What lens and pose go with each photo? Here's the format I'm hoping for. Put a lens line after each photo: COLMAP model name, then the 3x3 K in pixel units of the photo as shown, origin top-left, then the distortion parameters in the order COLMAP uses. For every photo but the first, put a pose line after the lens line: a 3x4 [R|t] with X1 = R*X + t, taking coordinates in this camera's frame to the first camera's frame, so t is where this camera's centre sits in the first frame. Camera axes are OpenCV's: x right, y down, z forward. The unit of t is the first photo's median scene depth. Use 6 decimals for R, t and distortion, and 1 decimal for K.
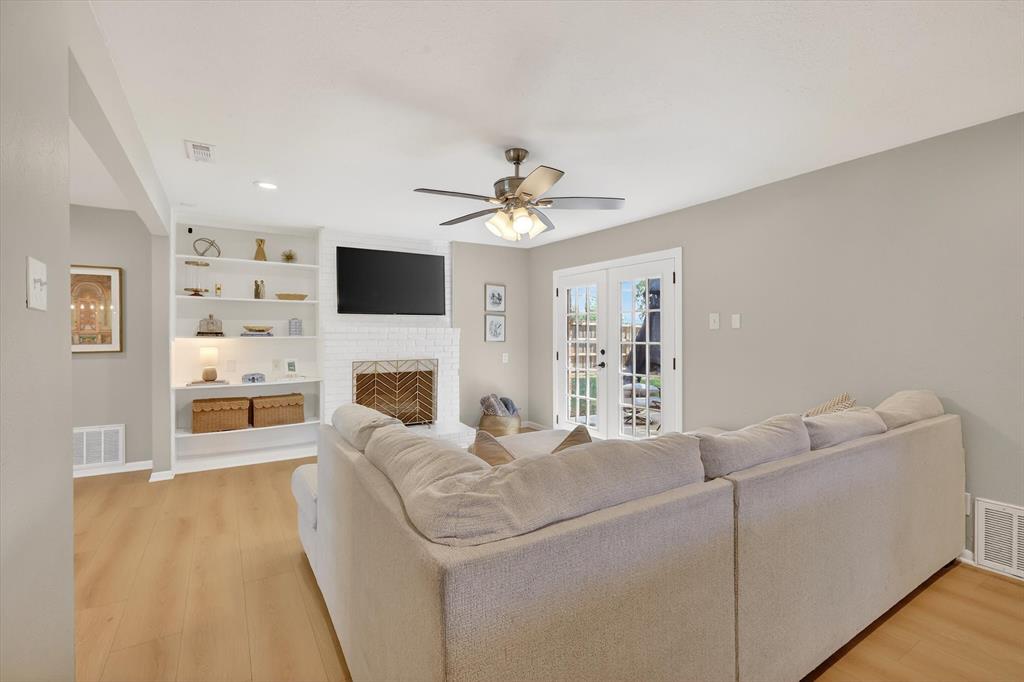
lens RADIAL K [[468.2, 0, 519.1], [0, 468.2, 340.0], [0, 0, 1]] dist [0.000355, -0.000068]
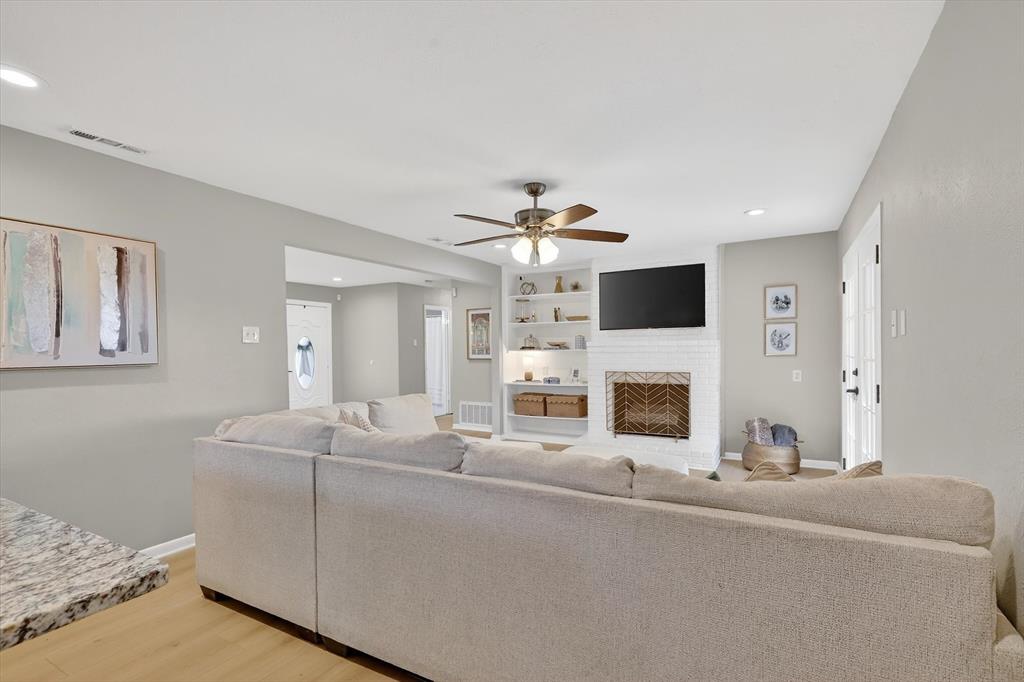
lens RADIAL K [[476.0, 0, 528.5], [0, 476.0, 353.4], [0, 0, 1]] dist [-0.000067, 0.000009]
pose [[0.481191, 0.008674, -0.876573, 0.586385], [-0.000033, 0.999951, 0.009876, -0.009859], [0.876616, -0.004723, 0.481168, 0.267705]]
